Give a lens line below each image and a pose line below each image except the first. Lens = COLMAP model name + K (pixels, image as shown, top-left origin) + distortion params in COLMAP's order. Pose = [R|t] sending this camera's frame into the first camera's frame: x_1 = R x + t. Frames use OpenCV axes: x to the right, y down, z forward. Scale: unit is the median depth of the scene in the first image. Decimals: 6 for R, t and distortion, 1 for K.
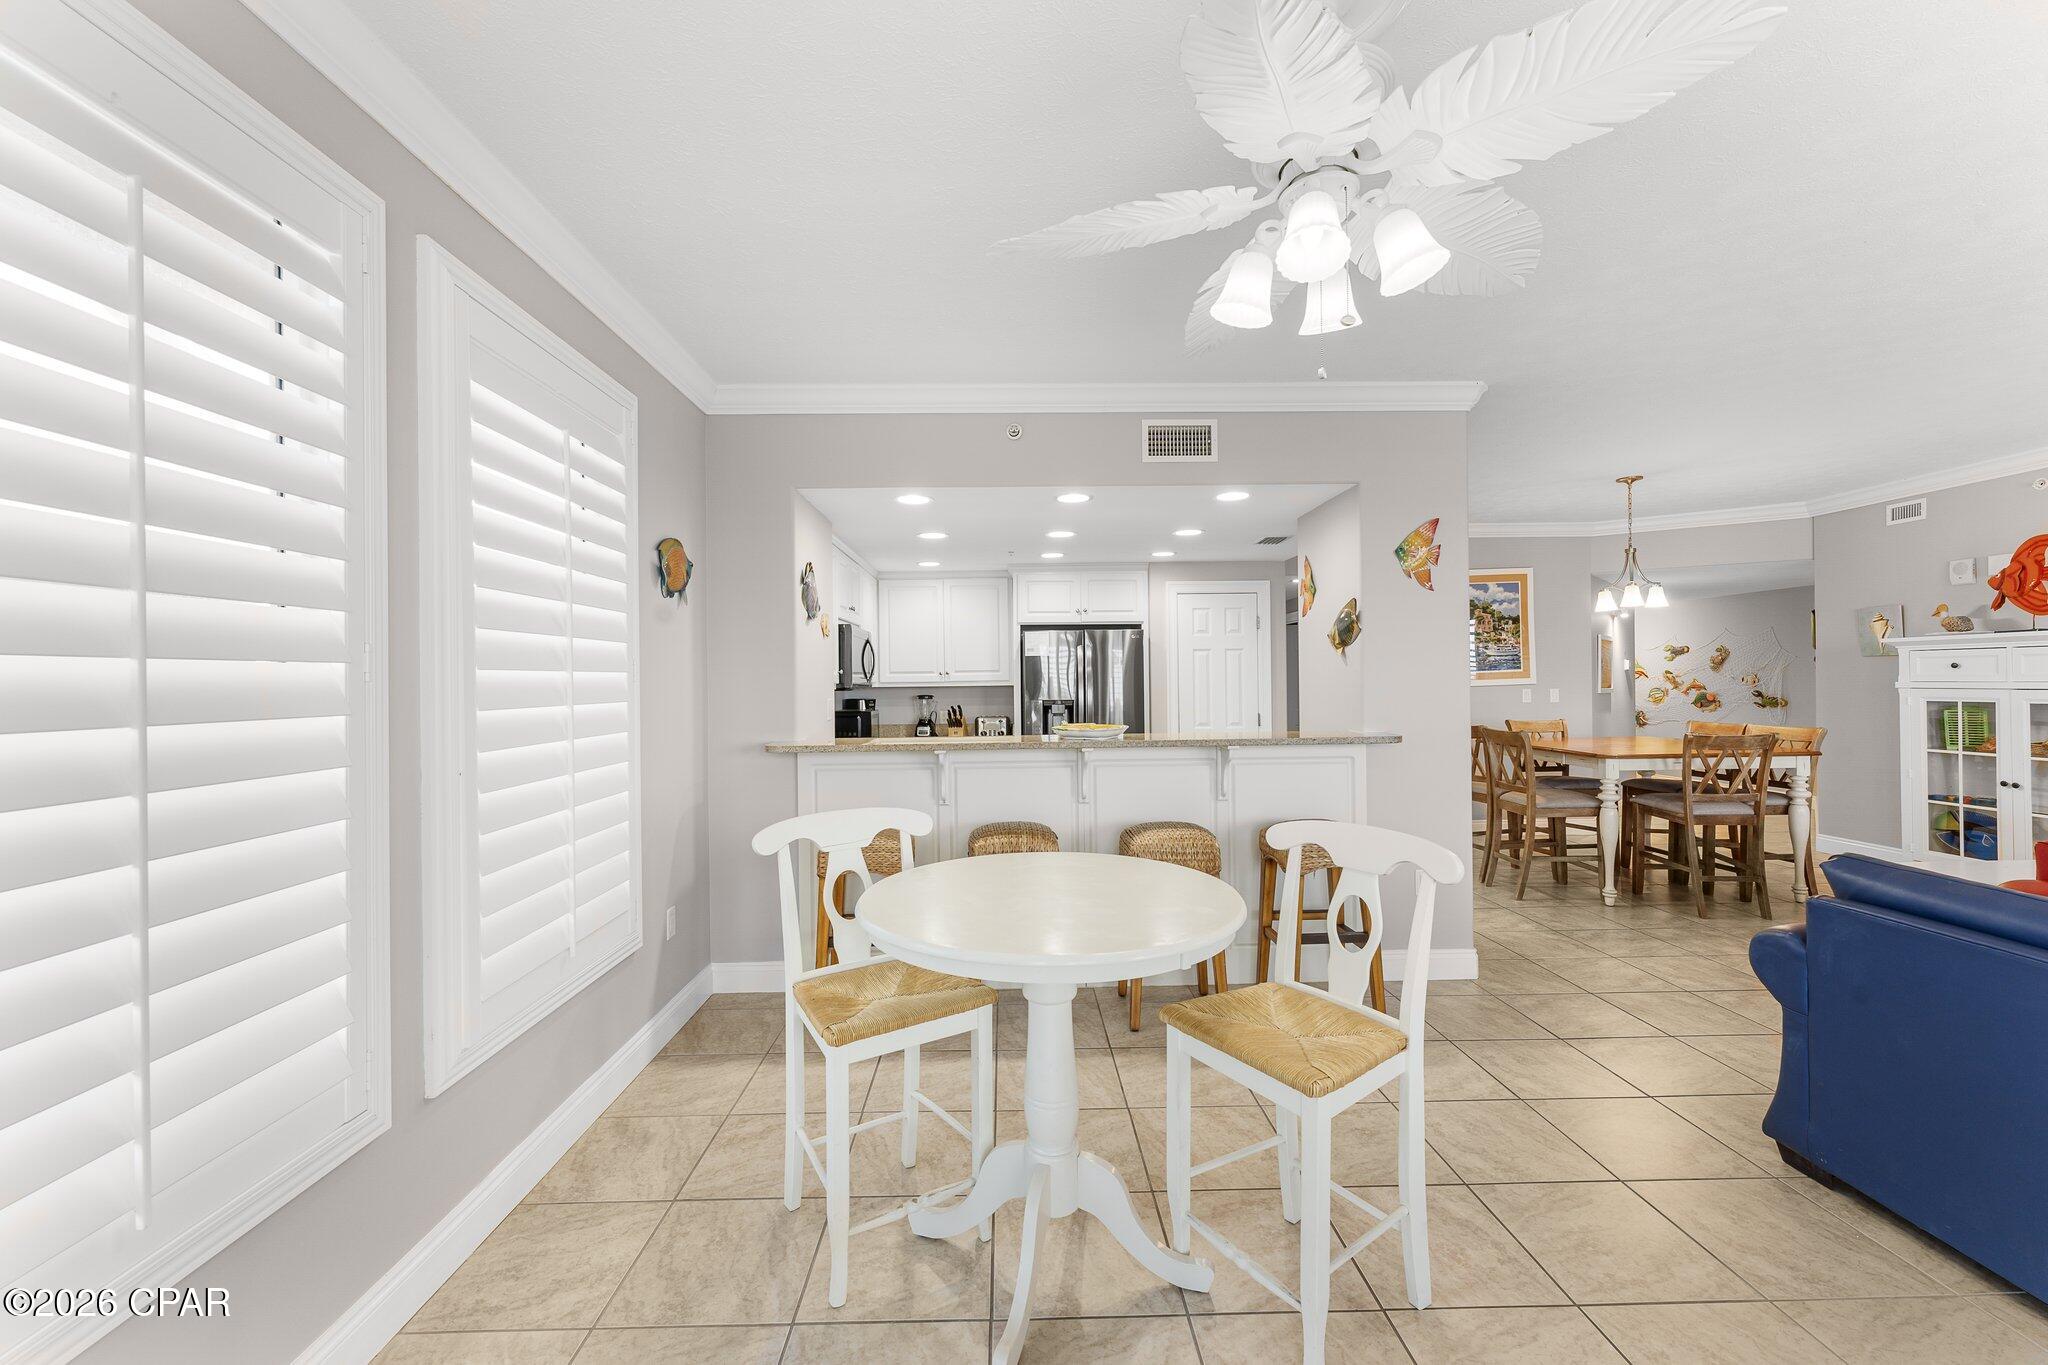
lens RADIAL K [[806.2, 0, 1014.2], [0, 806.2, 680.0], [0, 0, 1]] dist [-0.000118, 0.000067]
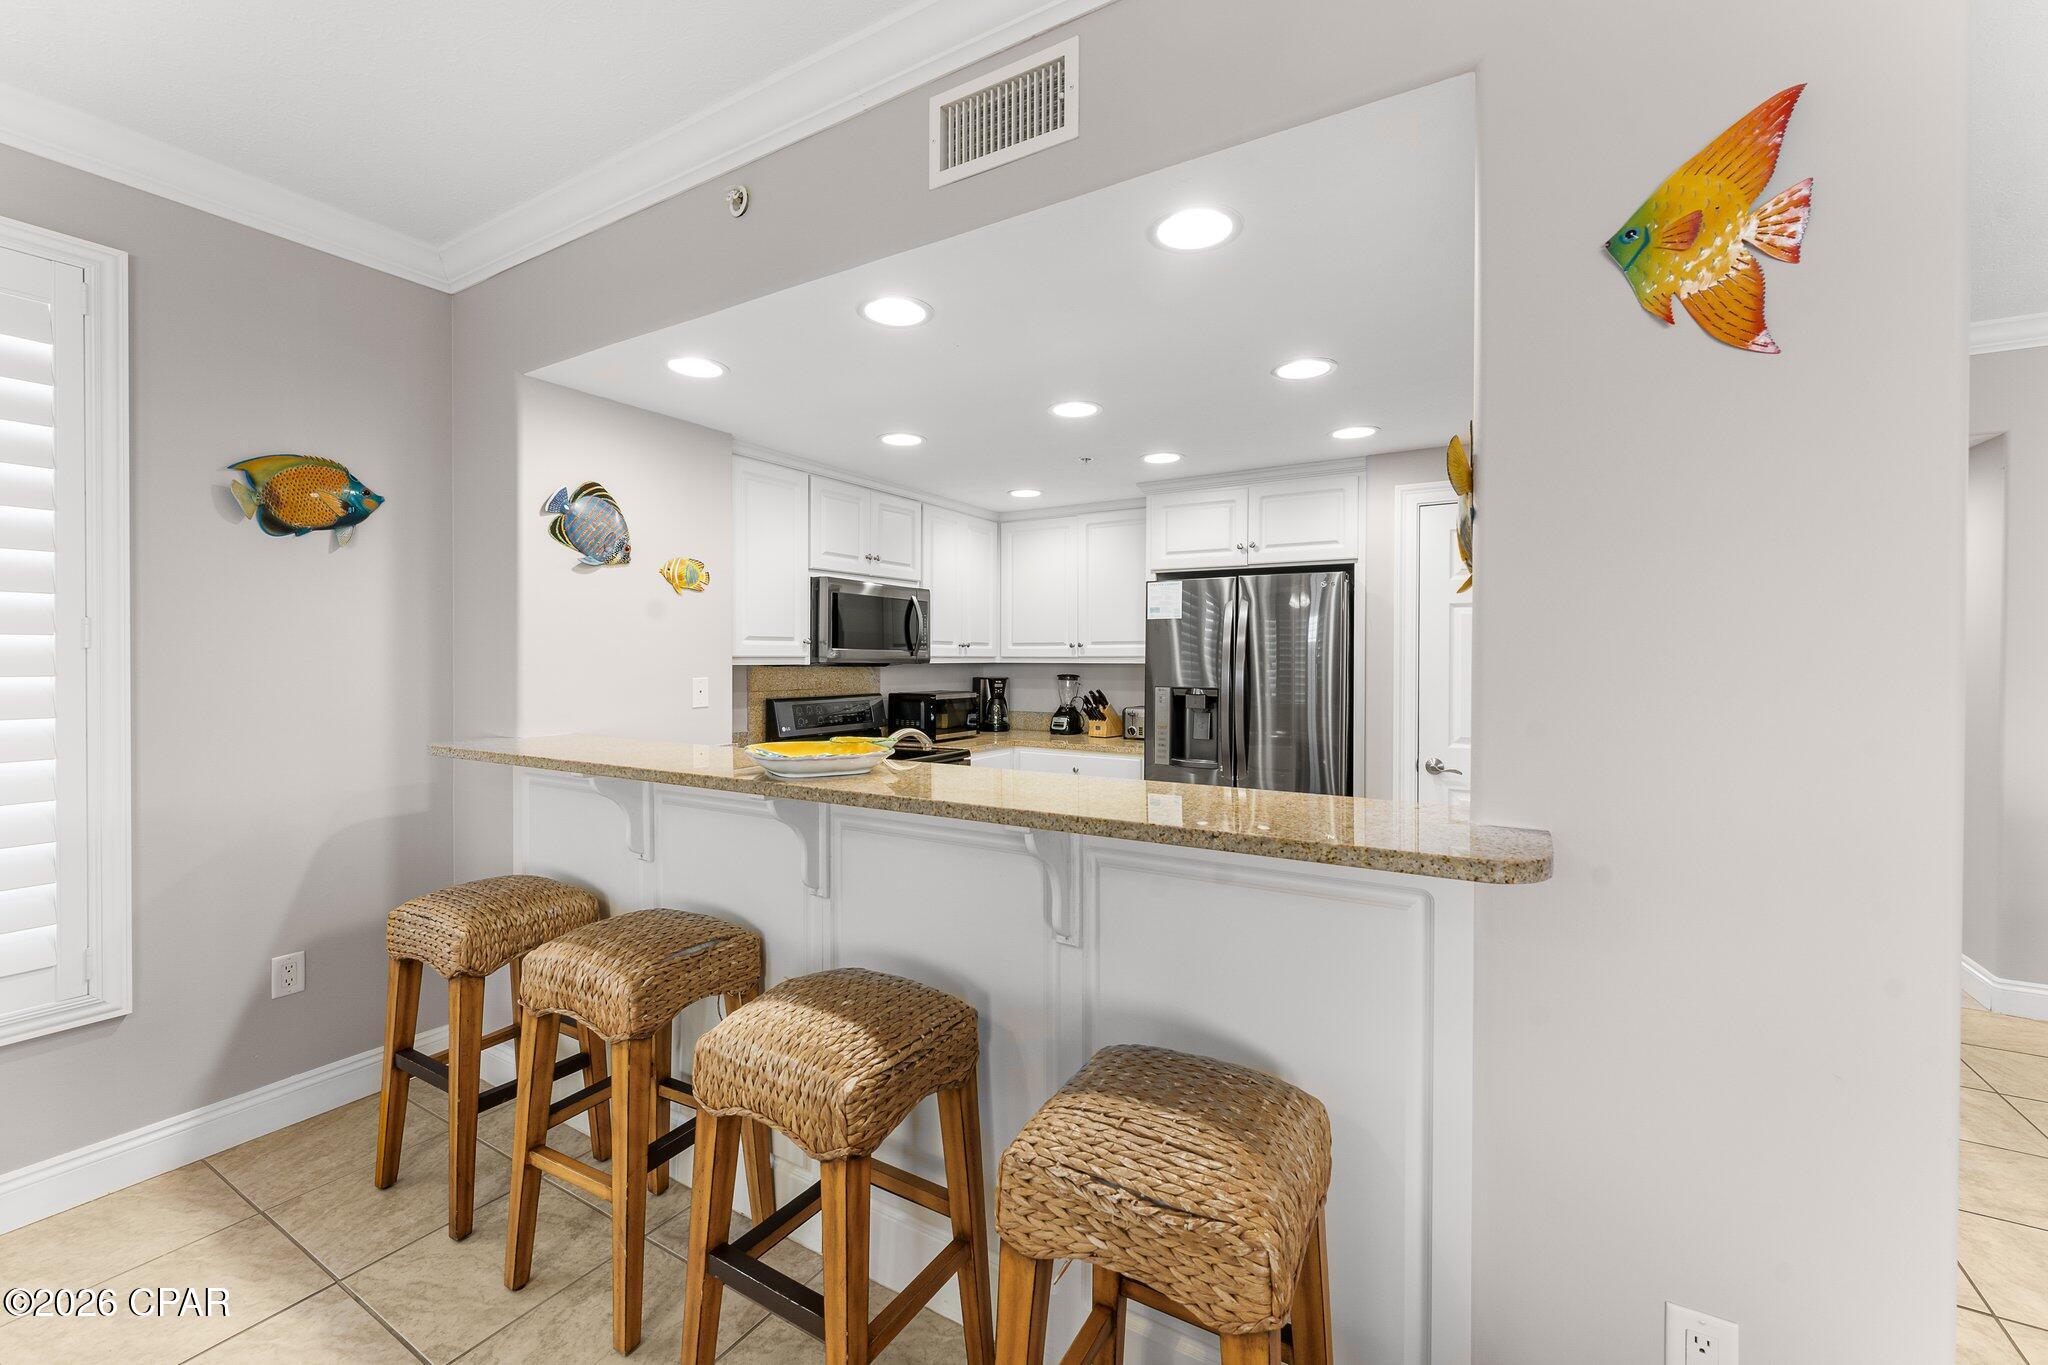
lens RADIAL K [[806.3, 0, 1040.9], [0, 806.3, 653.1], [0, 0, 1]] dist [-0.000014, -0.000091]
pose [[0.855540, 0.007818, -0.517677, 0.279831], [-0.008914, 0.999960, 0.000370, -0.001447], [0.517660, 0.004299, 0.855576, 0.389157]]
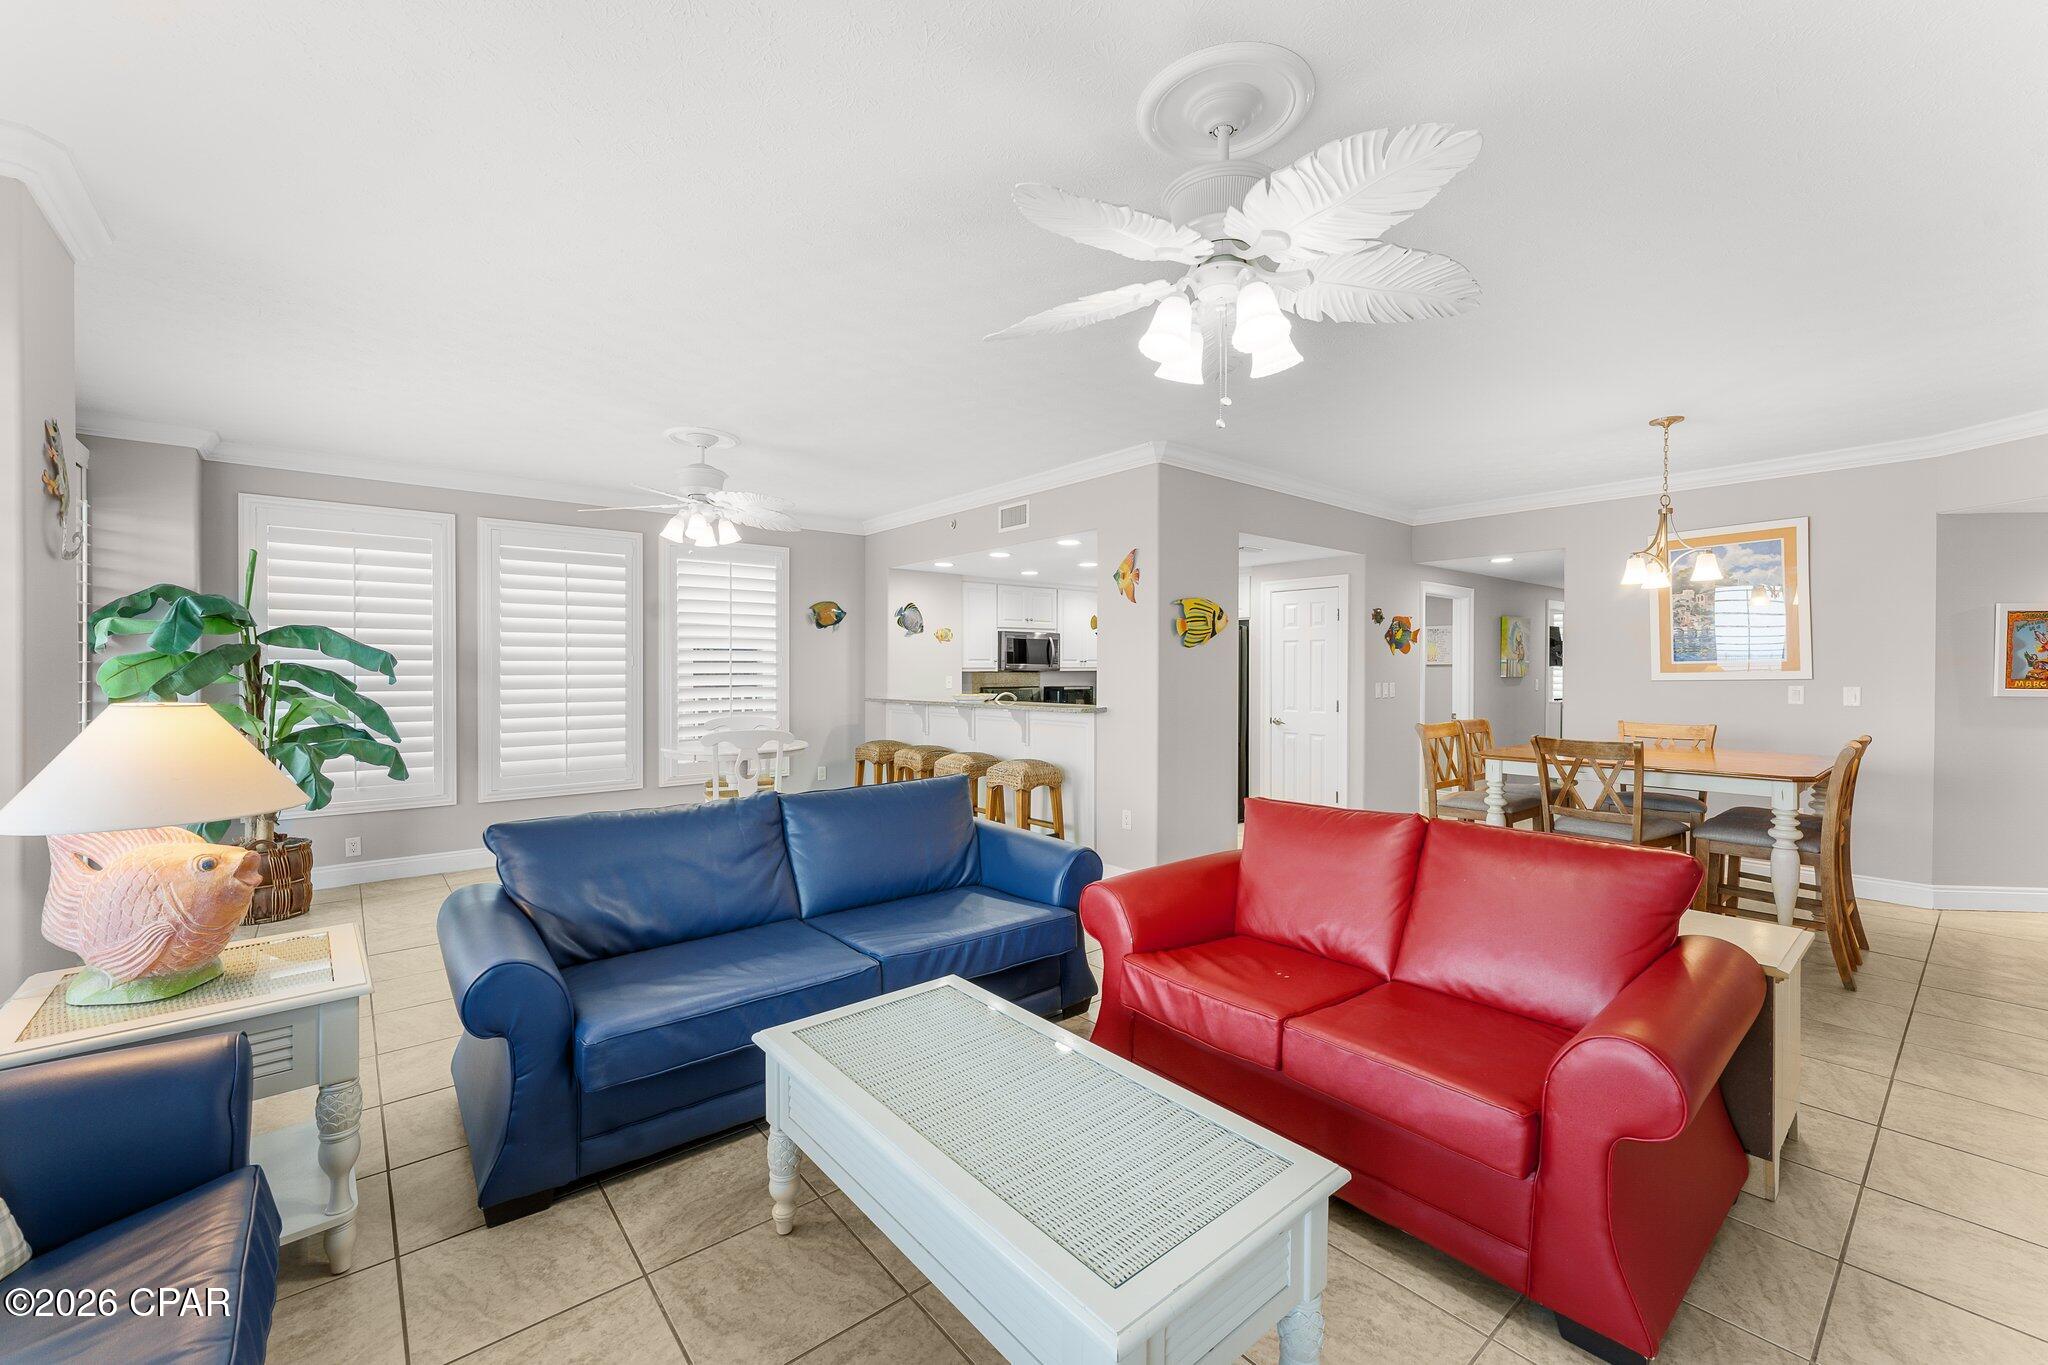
lens RADIAL K [[846.2, 0, 1050.1], [0, 846.2, 662.4], [0, 0, 1]] dist [0.003065, 0.000262]
pose [[0.636089, 0.005270, -0.771598, 0.940996], [-0.005995, 0.999980, 0.001887, -0.008816], [0.771592, 0.003425, 0.636108, 0.000479]]
